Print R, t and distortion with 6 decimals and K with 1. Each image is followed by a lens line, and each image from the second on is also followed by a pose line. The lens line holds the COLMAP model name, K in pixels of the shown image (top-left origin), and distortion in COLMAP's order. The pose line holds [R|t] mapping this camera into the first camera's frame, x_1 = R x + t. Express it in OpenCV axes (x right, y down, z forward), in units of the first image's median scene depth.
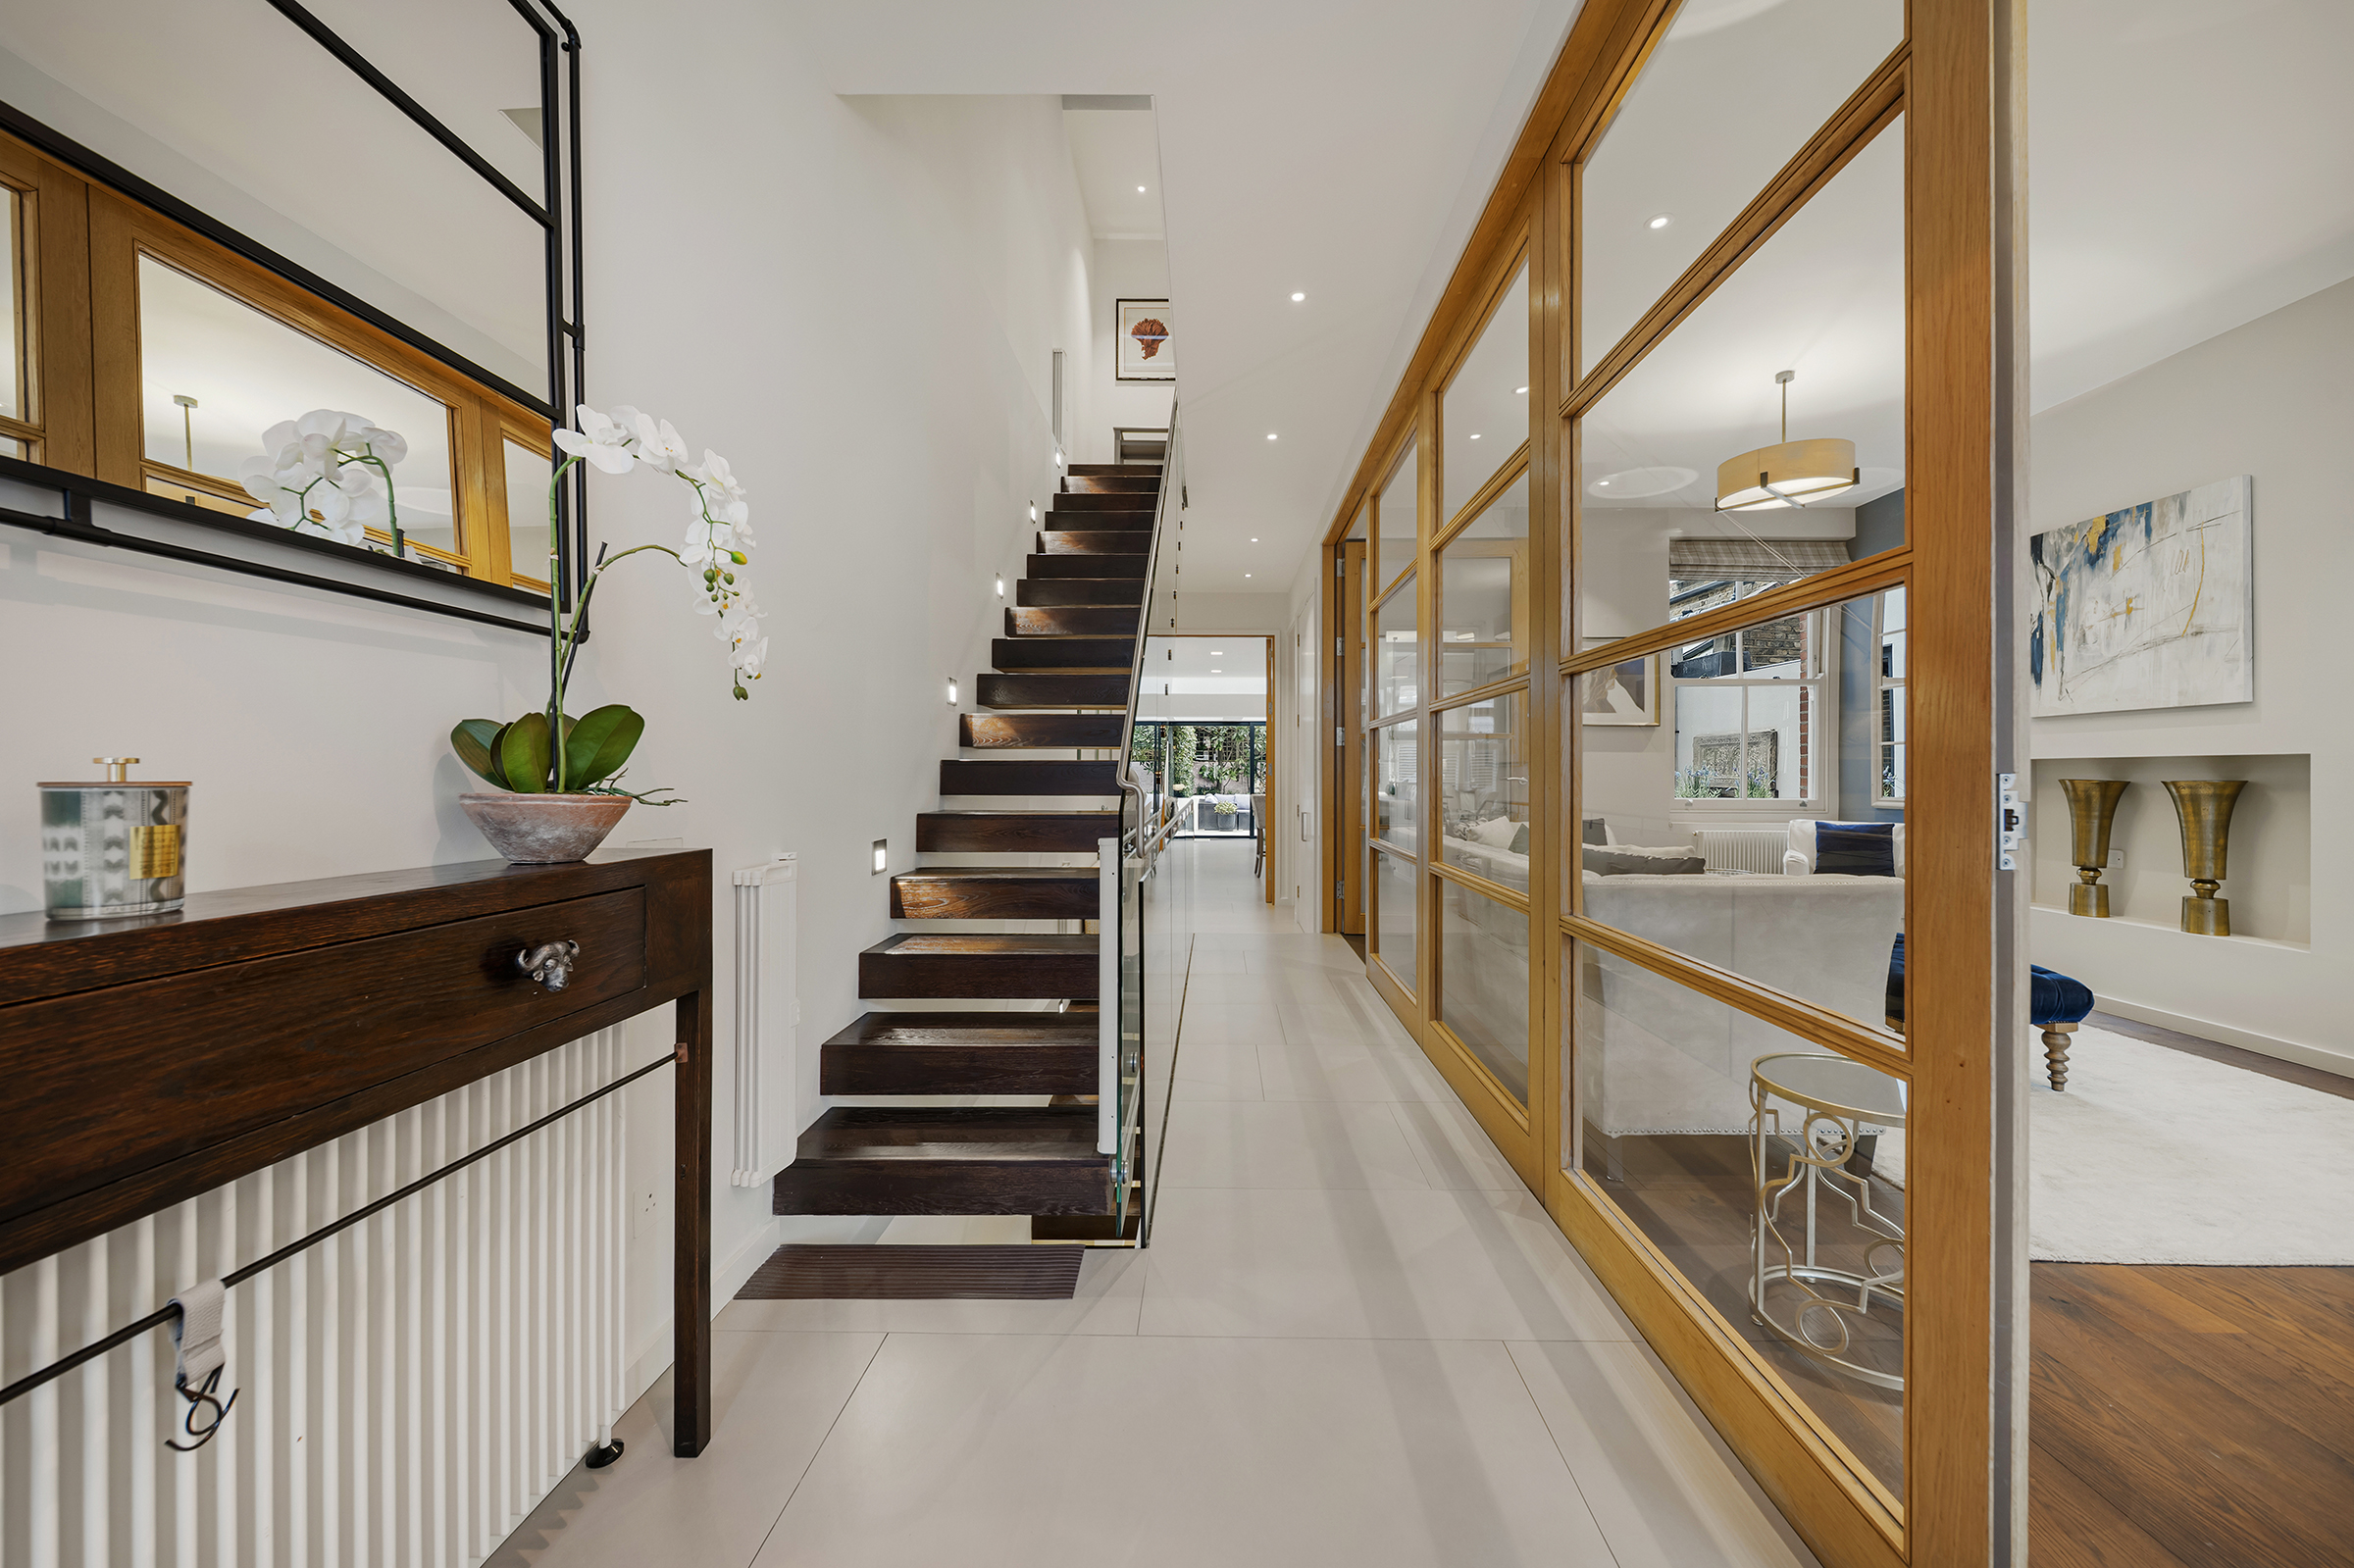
lens RADIAL K [[833.6, 0, 1194.3], [0, 833.6, 775.2], [0, 0, 1]] dist [0.001965, -0.000729]
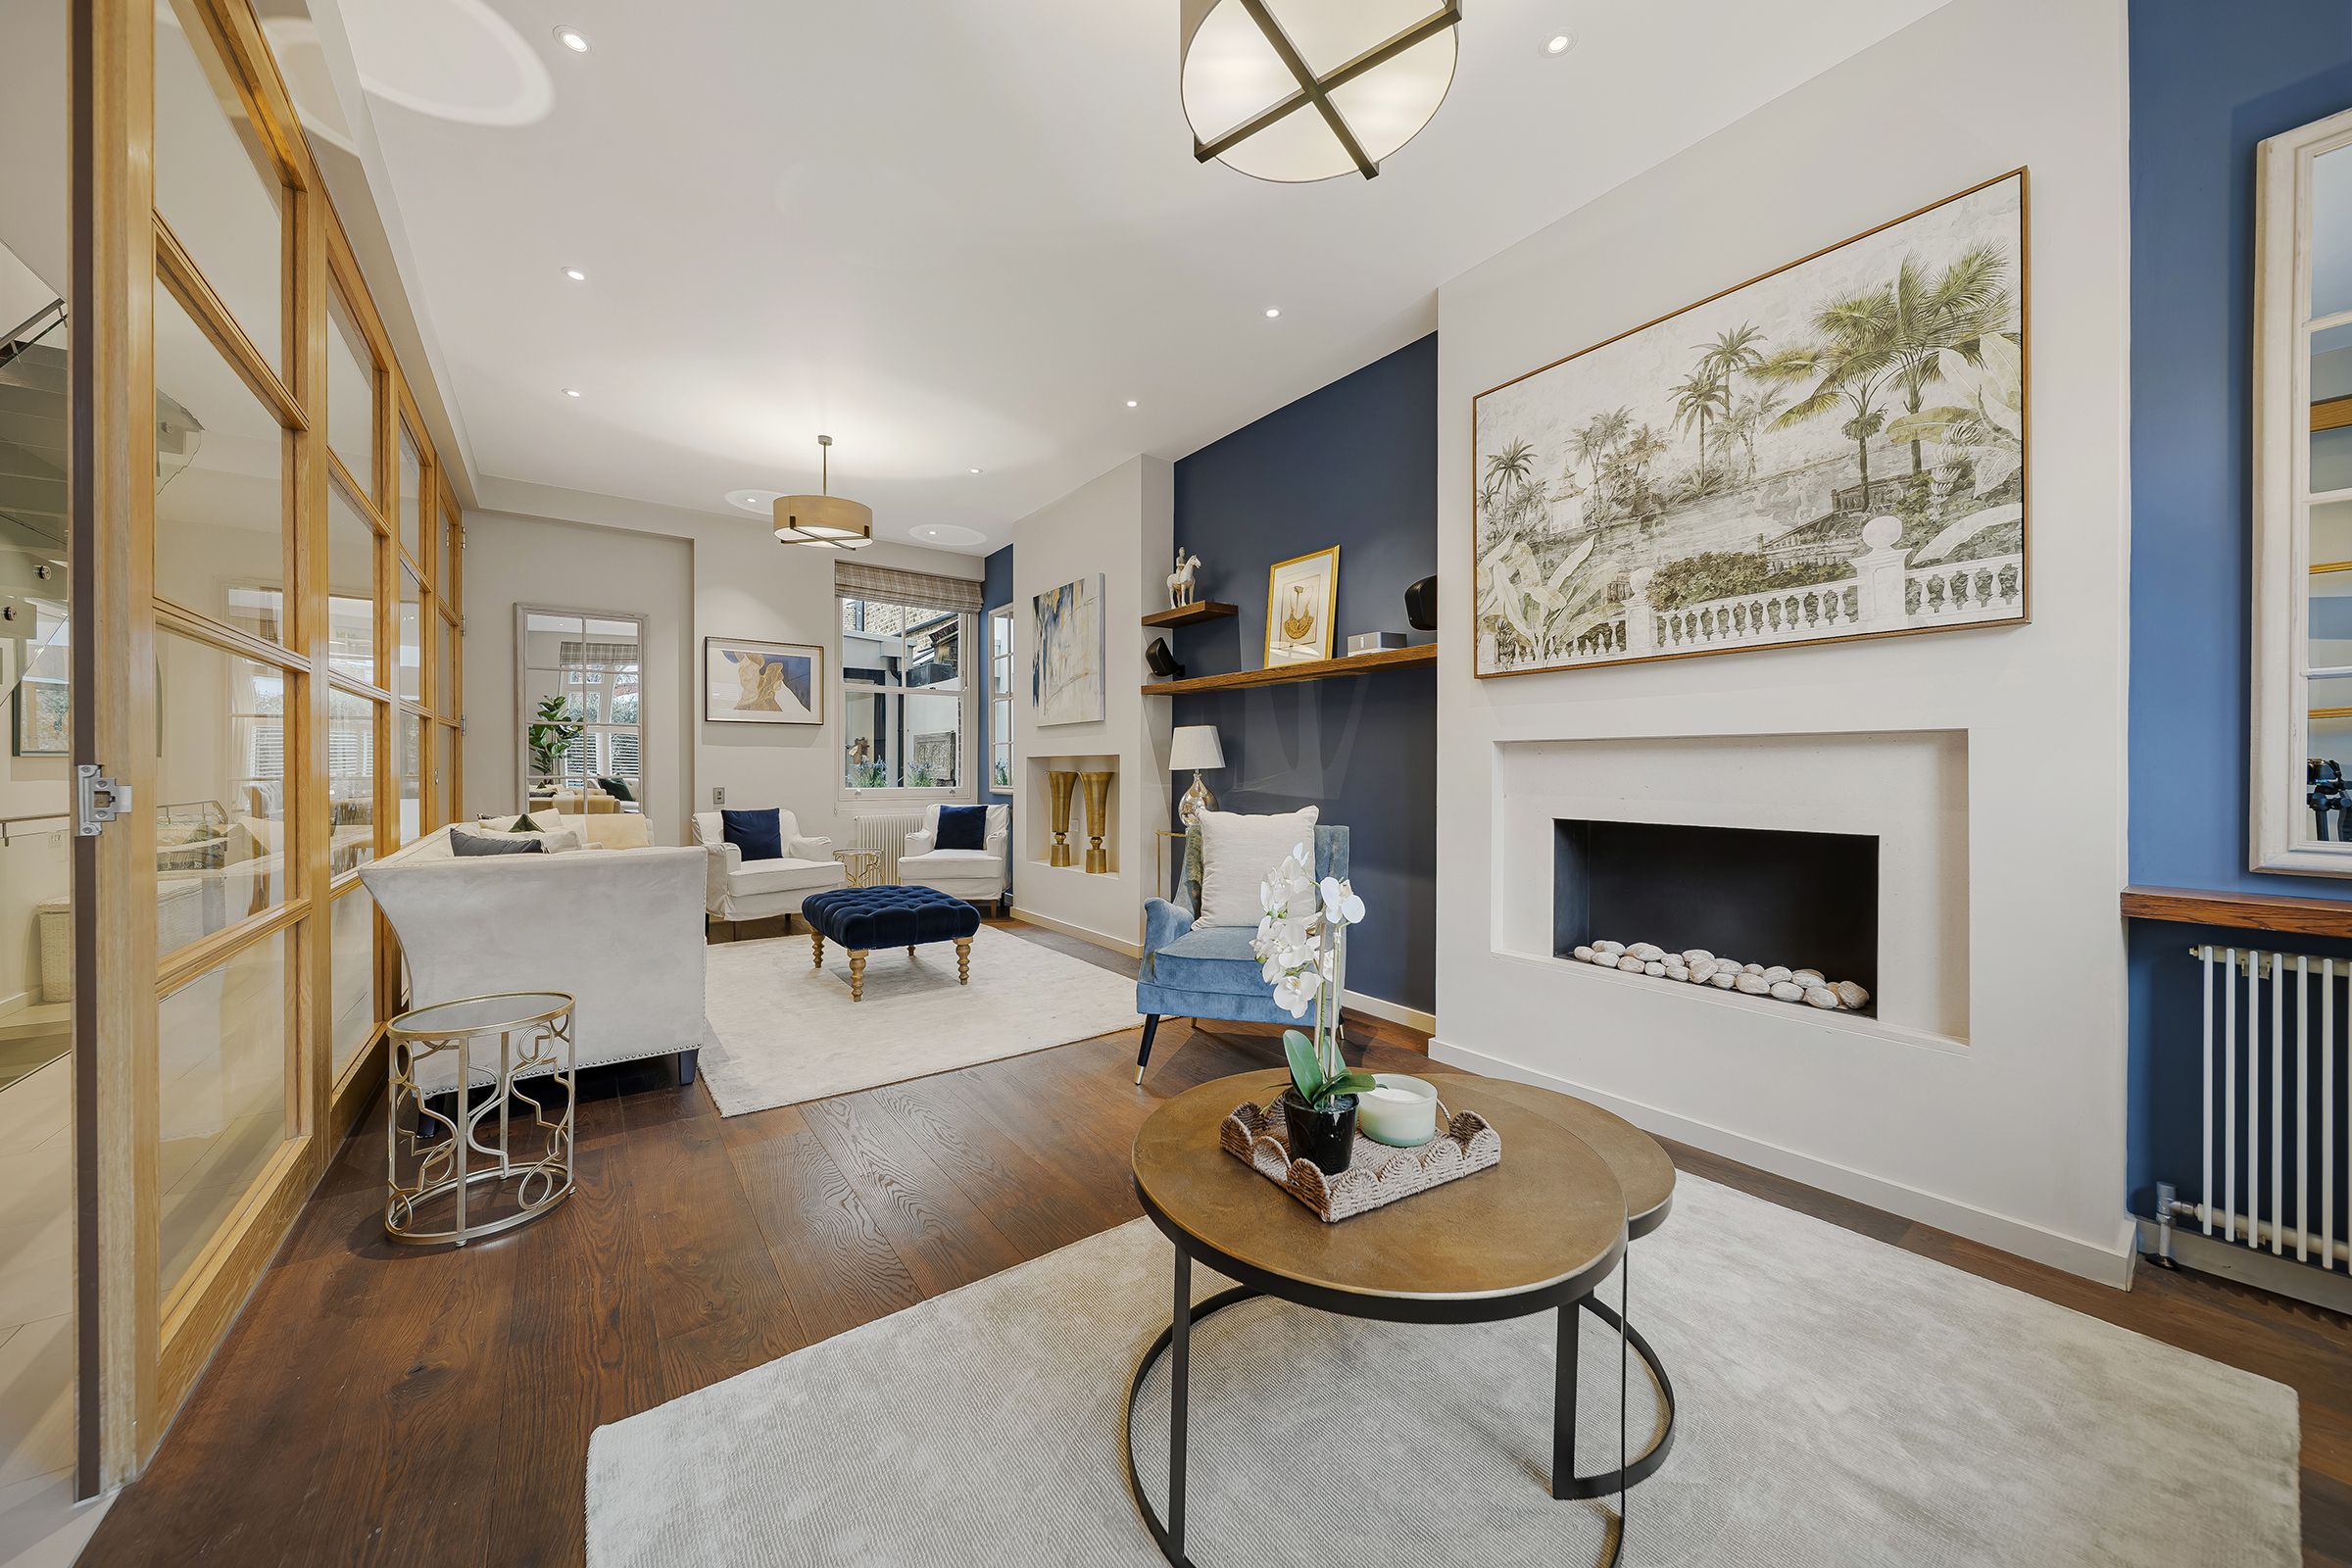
lens RADIAL K [[833.0, 0, 1167.6], [0, 833.0, 770.5], [0, 0, 1]] dist [0.001965, -0.000729]
pose [[0.807417, -0.002462, 0.589976, 0.392628], [0.001563, 0.999997, 0.002033, 0.001364], [-0.589979, -0.000719, 0.807418, -0.275977]]
